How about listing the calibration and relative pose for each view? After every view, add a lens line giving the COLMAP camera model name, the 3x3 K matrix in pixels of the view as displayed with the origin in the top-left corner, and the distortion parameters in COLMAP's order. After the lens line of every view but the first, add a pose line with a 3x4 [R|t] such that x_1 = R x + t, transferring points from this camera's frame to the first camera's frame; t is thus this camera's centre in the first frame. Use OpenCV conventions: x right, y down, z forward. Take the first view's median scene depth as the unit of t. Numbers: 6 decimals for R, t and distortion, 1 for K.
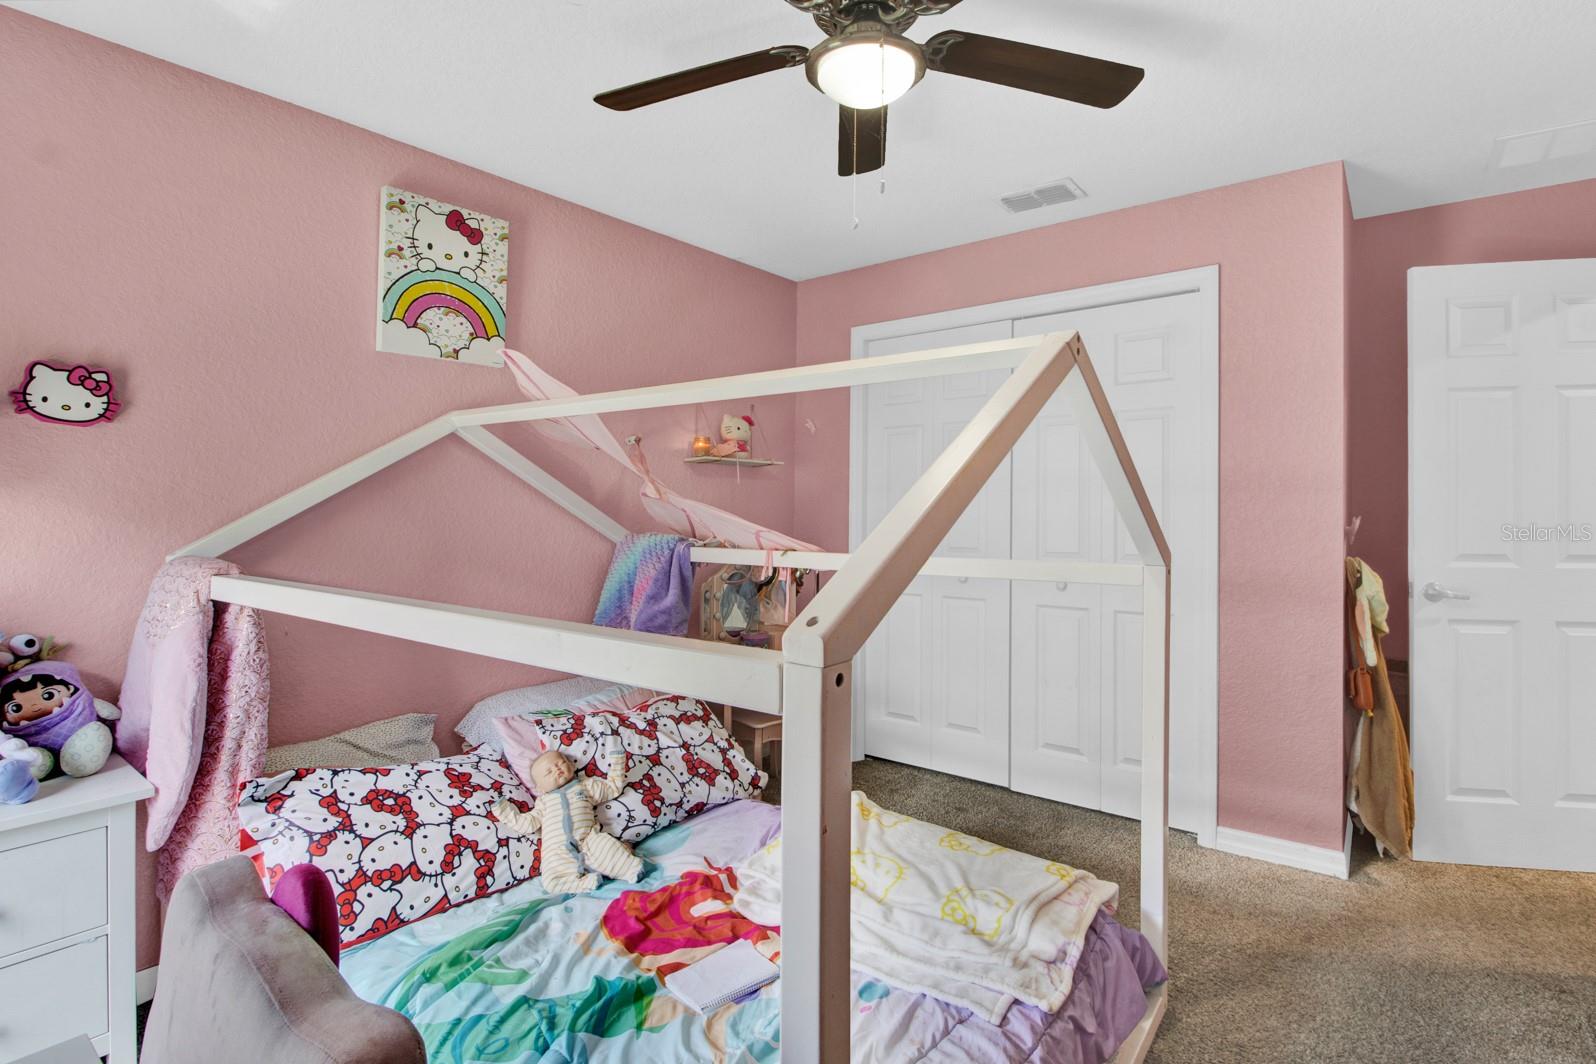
lens RADIAL K [[763.0, 0, 787.9], [0, 763.0, 519.0], [0, 0, 1]] dist [-0.000520, -0.012600]
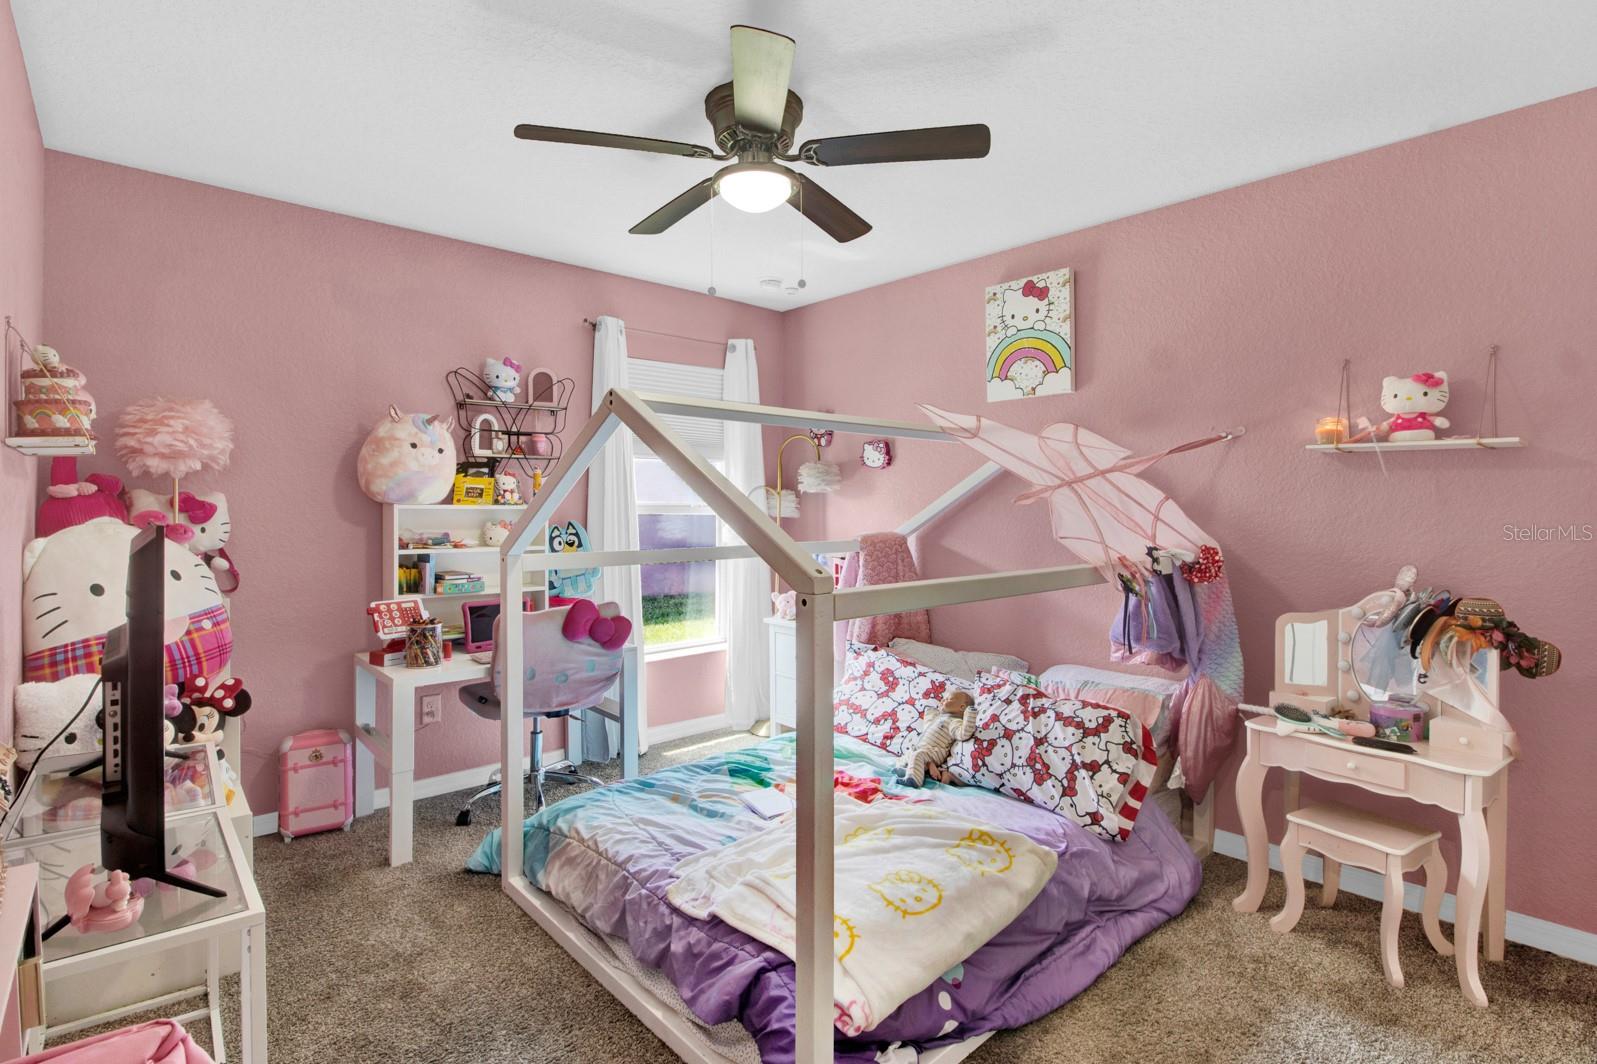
lens RADIAL K [[763.5, 0, 788.4], [0, 763.5, 519.0], [0, 0, 1]] dist [-0.000520, -0.012600]
pose [[-0.173635, 0.042951, -0.983873, 0.963824], [0.004334, 0.999072, 0.042850, -0.056359], [0.984800, 0.003176, -0.173661, 0.842451]]
